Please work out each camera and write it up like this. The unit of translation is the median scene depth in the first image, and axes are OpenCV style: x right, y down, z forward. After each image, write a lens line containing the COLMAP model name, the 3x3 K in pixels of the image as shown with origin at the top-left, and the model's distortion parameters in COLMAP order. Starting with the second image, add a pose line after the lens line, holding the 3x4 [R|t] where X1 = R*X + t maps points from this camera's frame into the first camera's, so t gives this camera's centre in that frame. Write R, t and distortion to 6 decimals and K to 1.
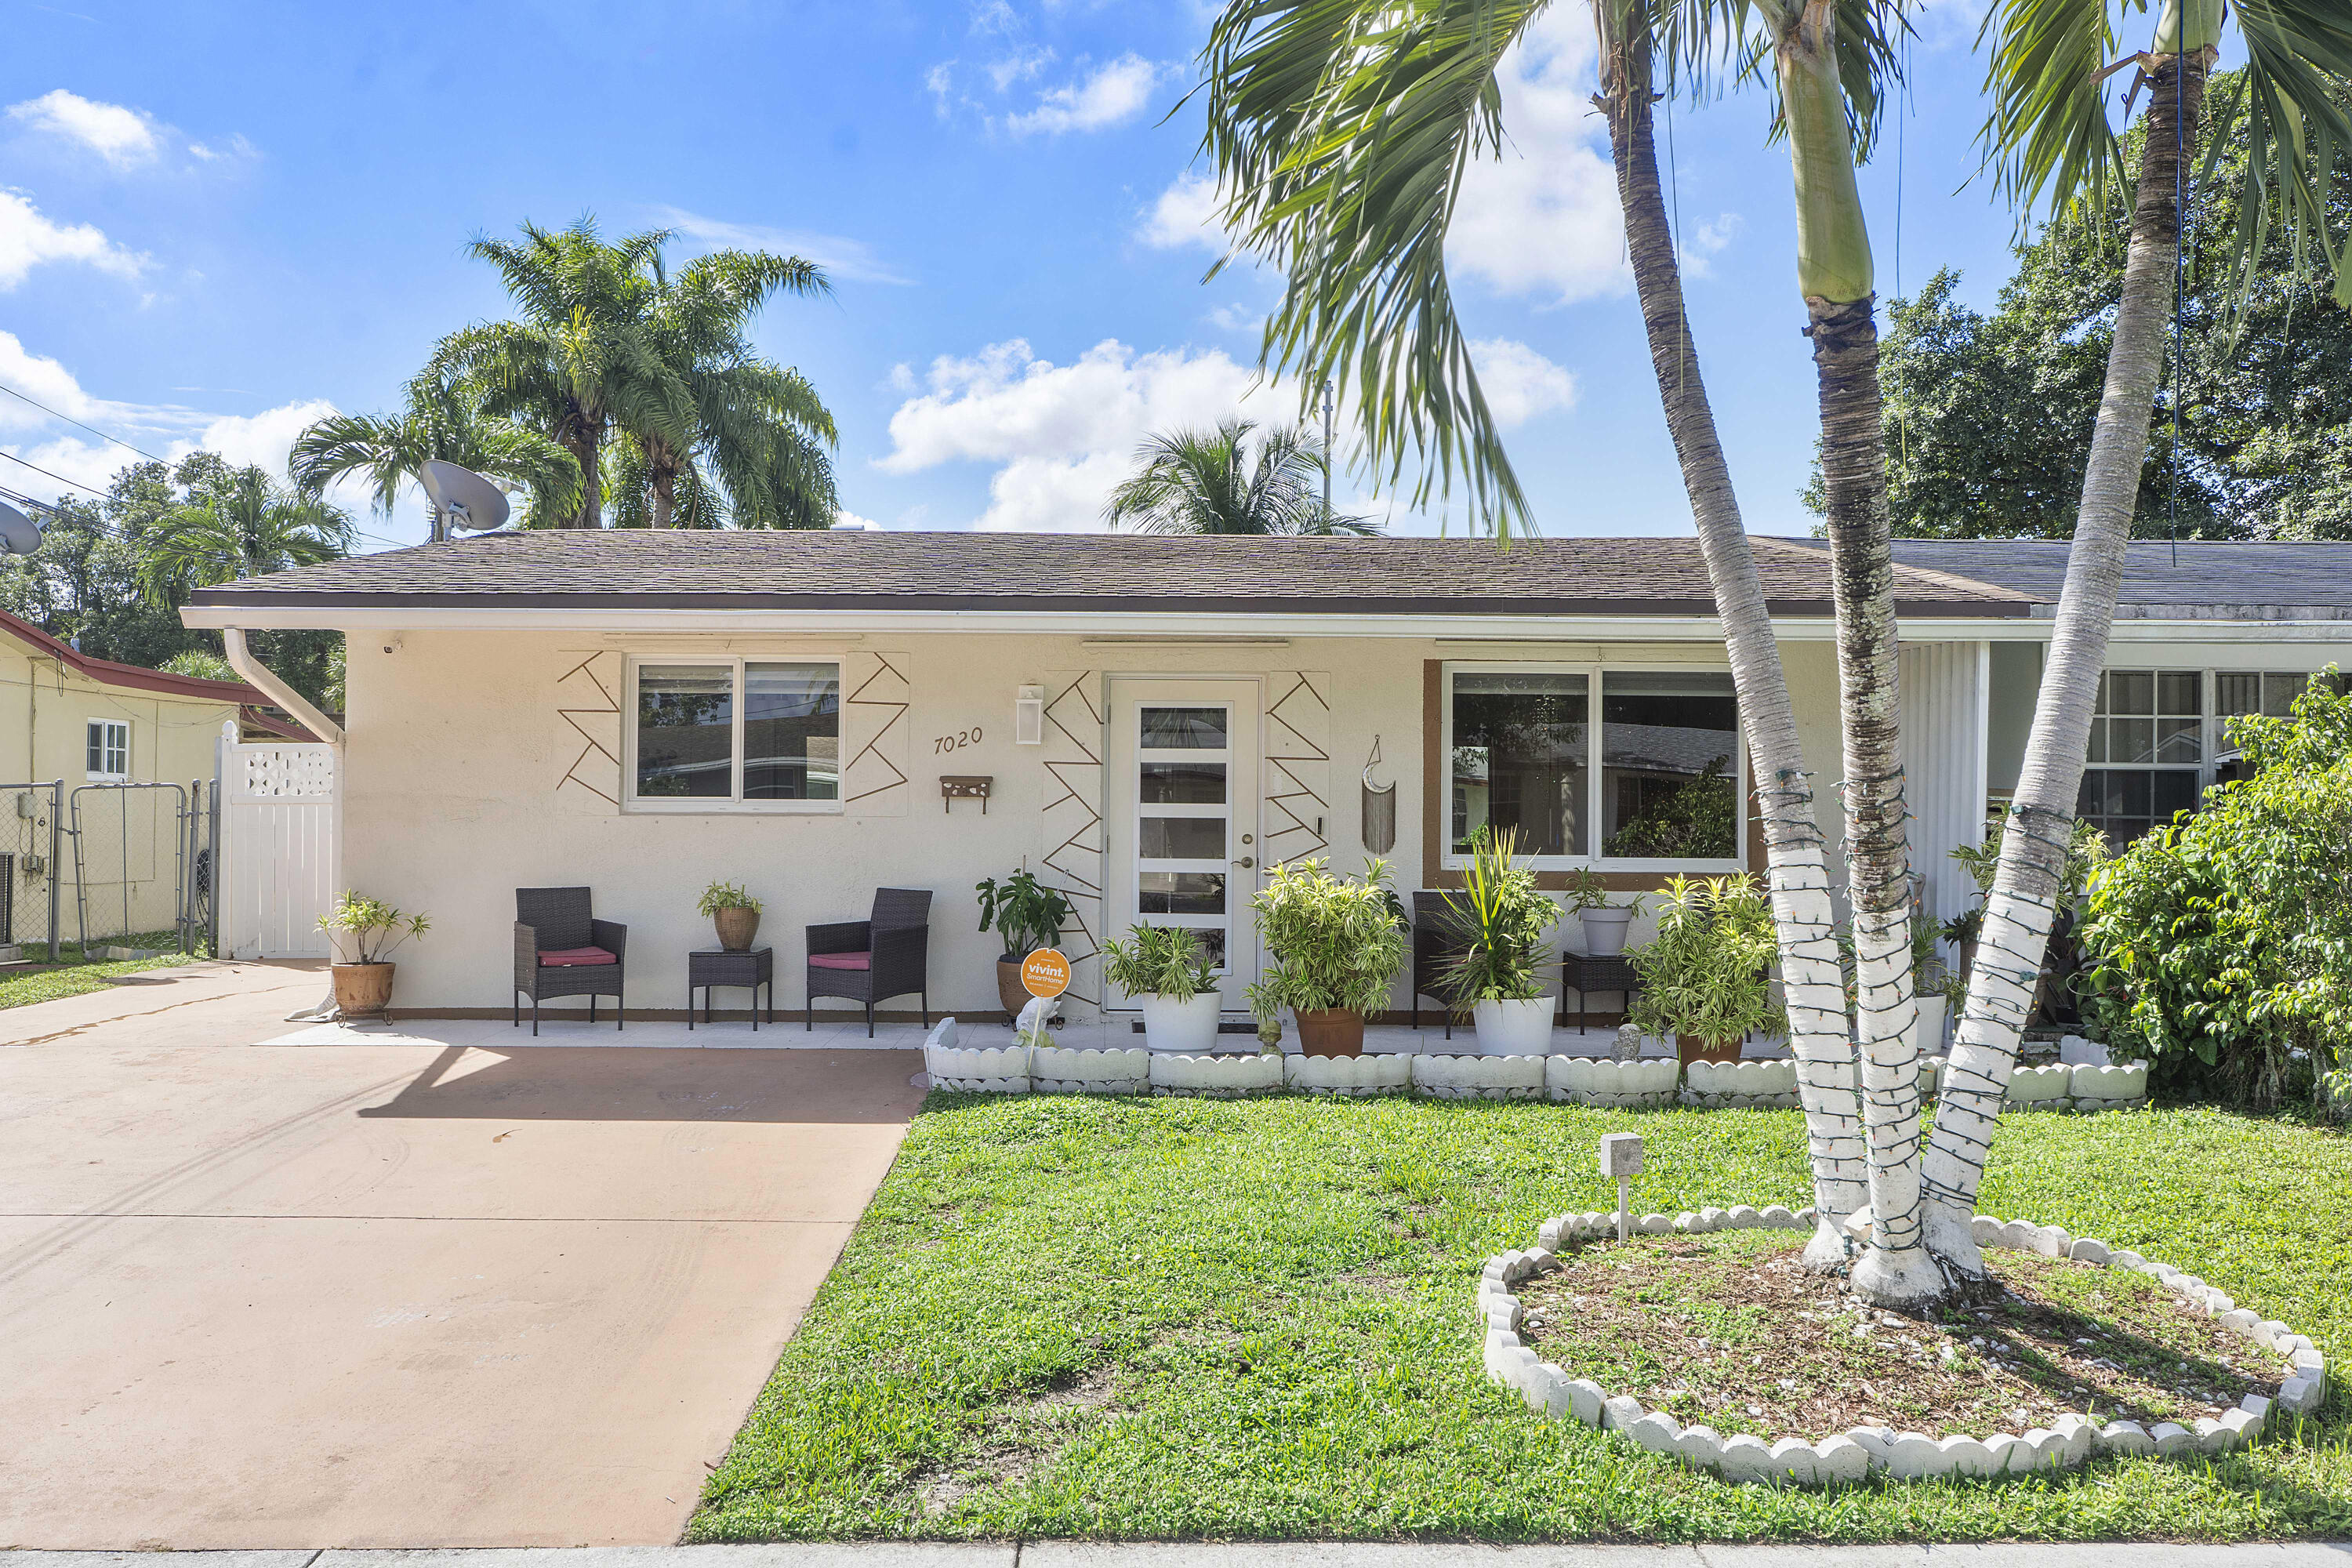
lens RADIAL K [[2039.8, 0, 1176.0], [0, 2039.8, 784.0], [0, 0, 1]] dist [0.104824, -0.000580]
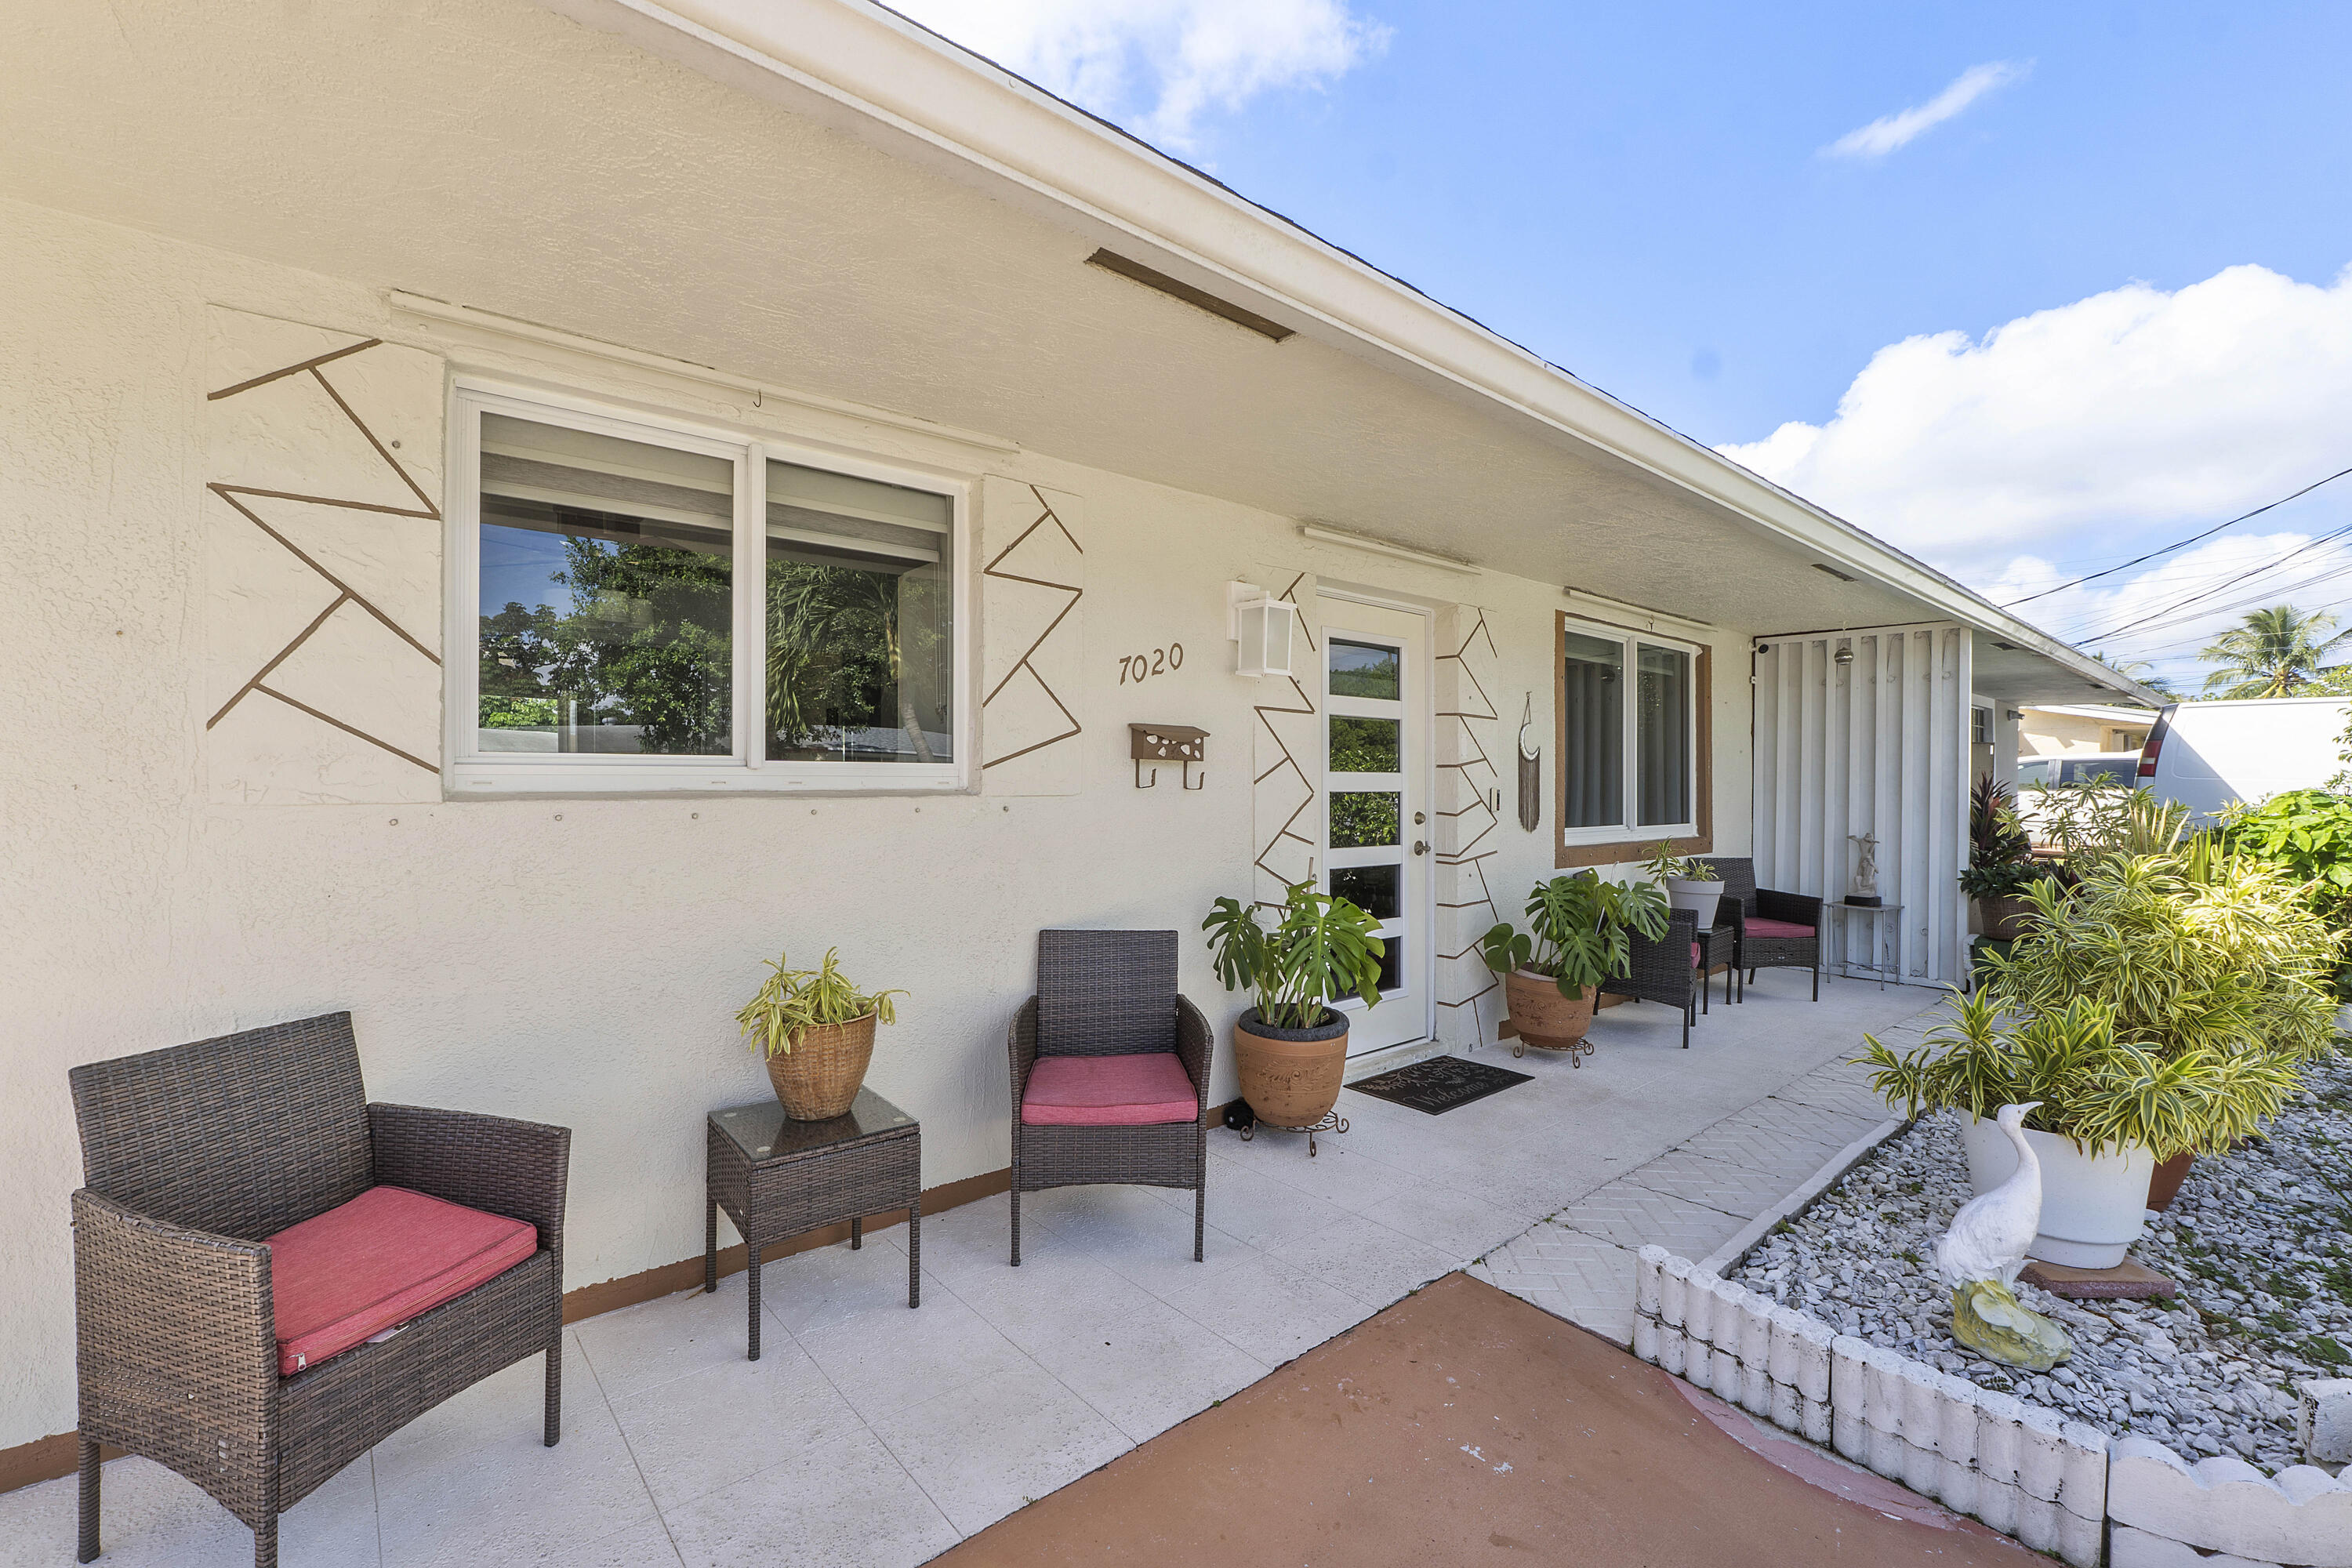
lens RADIAL K [[998.7, 0, 1176.0], [0, 998.7, 784.0], [0, 0, 1]] dist [0.000784, 0.000110]
pose [[0.766740, -0.007092, 0.641919, -0.282902], [-0.009976, 0.999687, 0.022960, 0.006226], [-0.641880, -0.024008, 0.766429, 0.774476]]
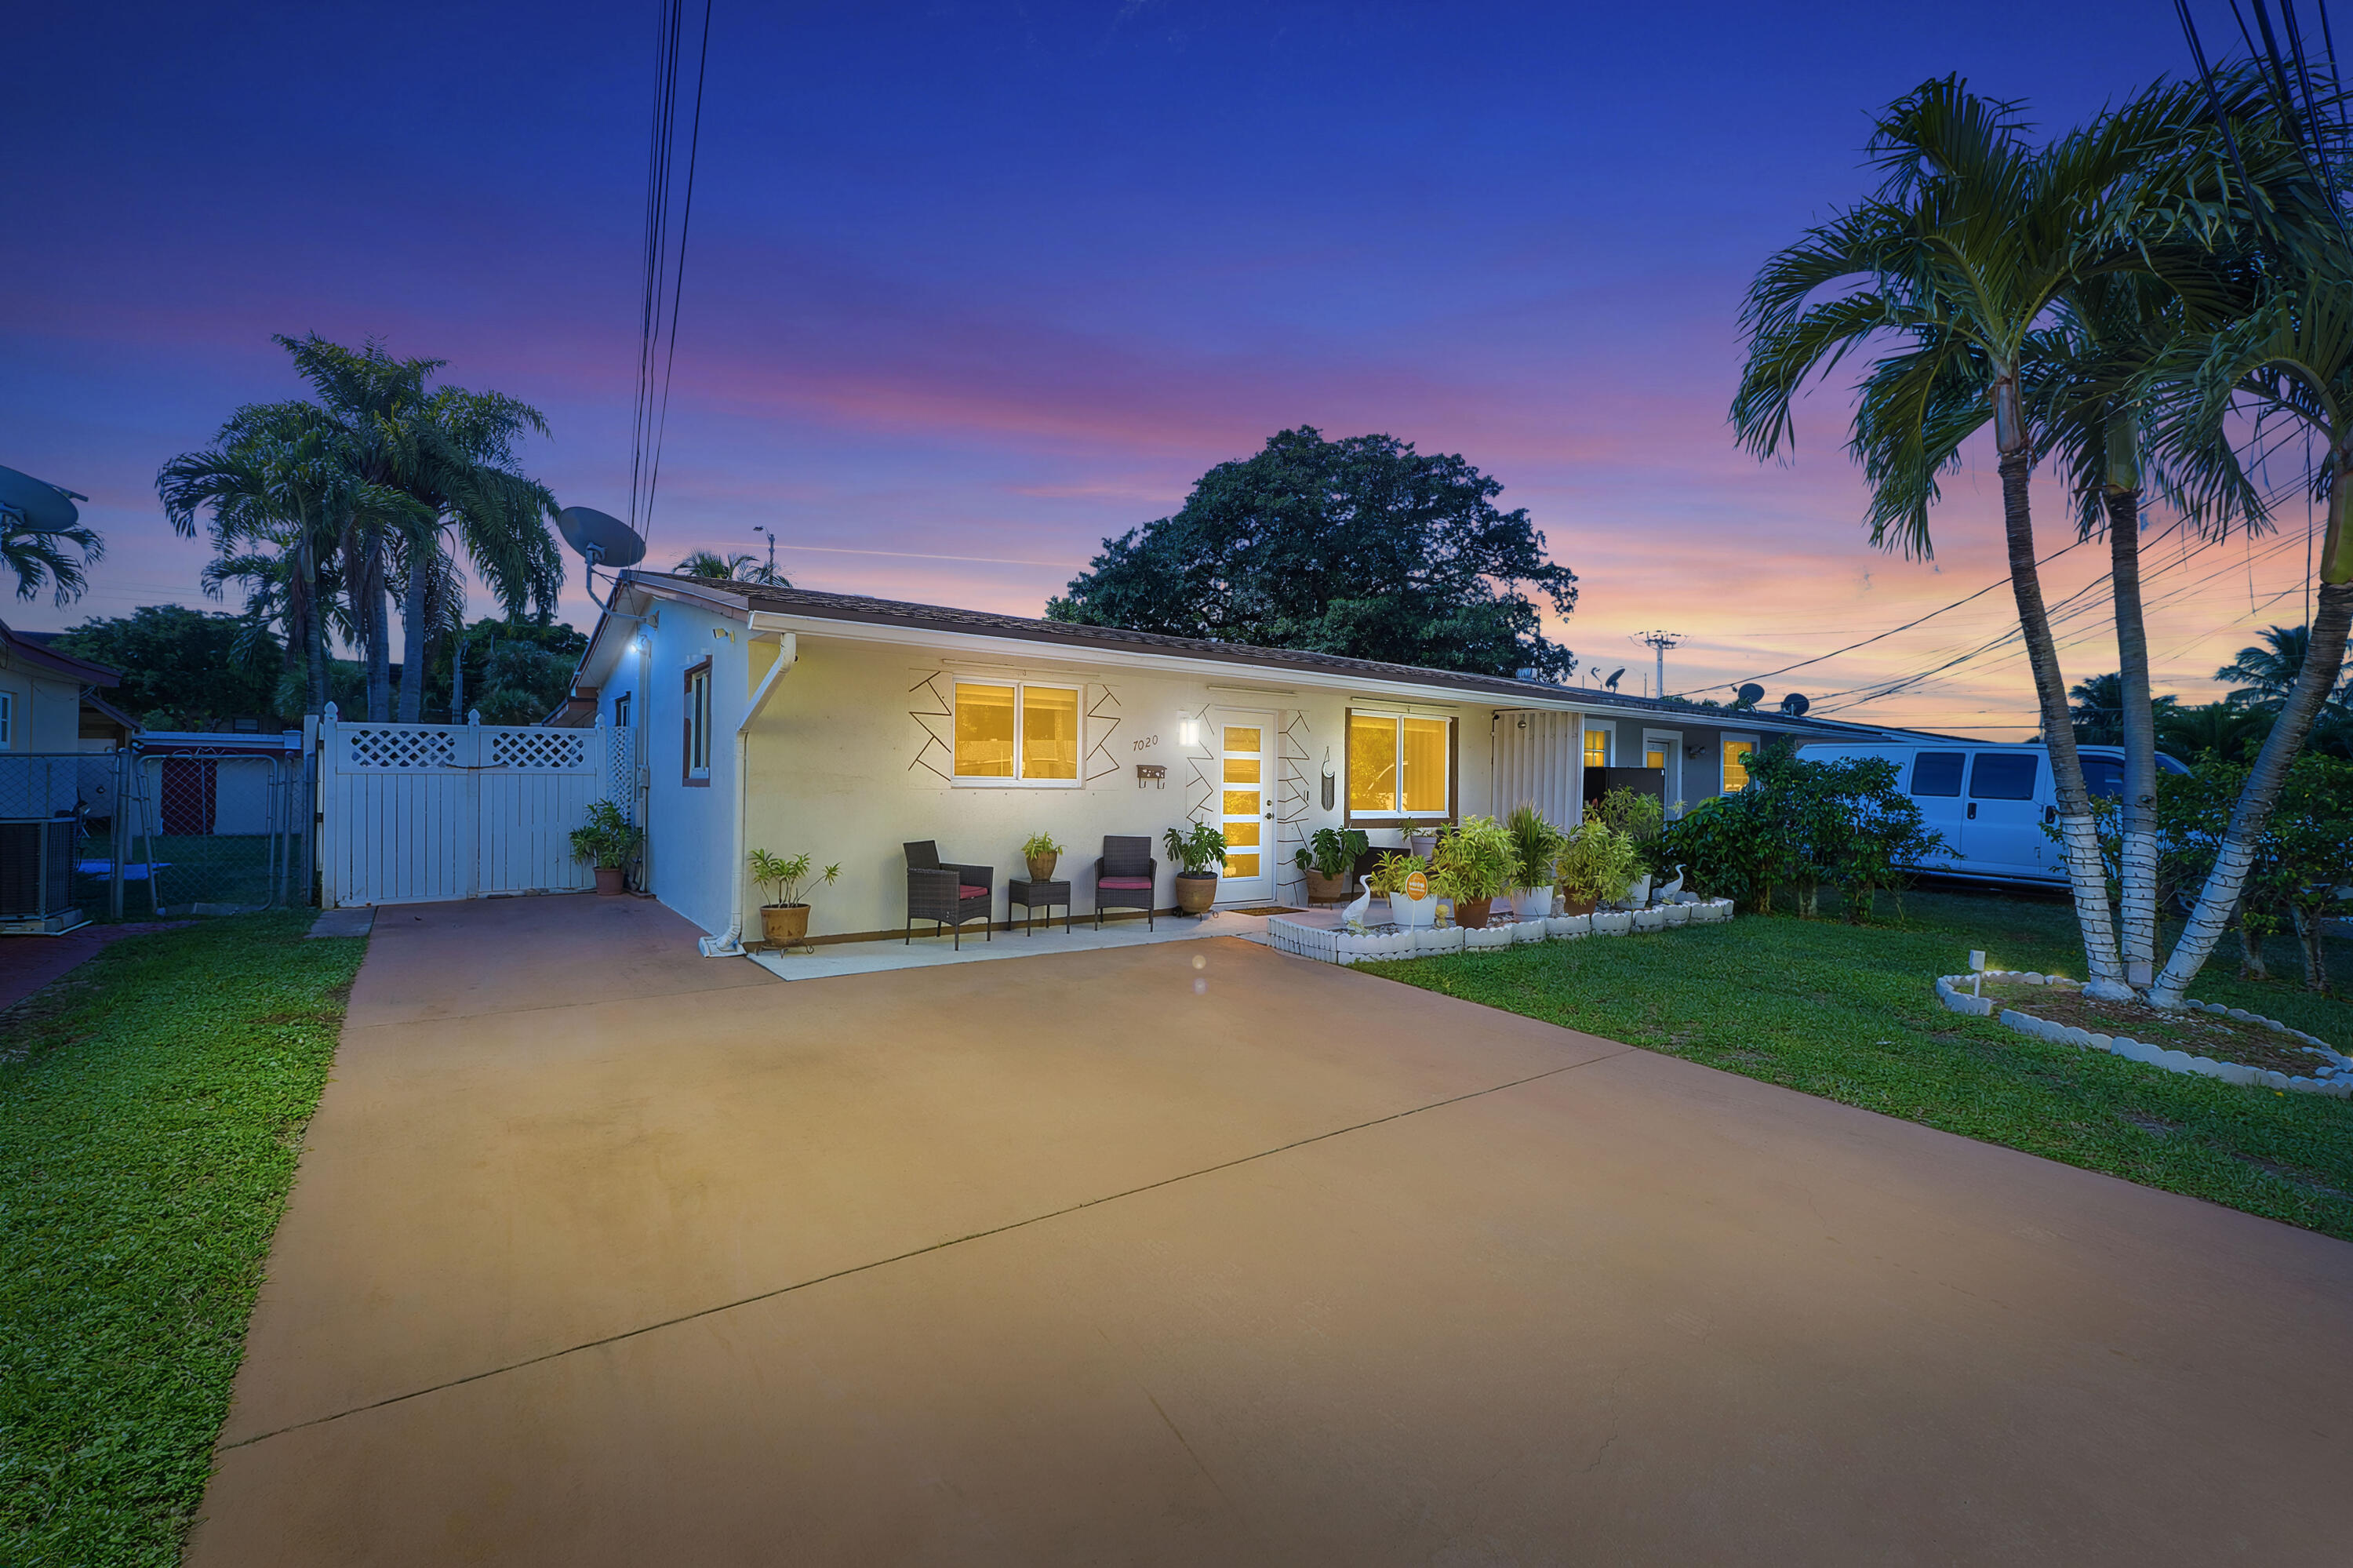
lens RADIAL K [[999.1, 0, 1176.5], [0, 999.1, 784.0], [0, 0, 1]] dist [0.000784, 0.000110]
pose [[0.808222, 0.003609, 0.588866, -0.553128], [-0.019888, 0.999578, 0.021169, -0.006569], [-0.588541, -0.028821, 0.807953, 0.340332]]
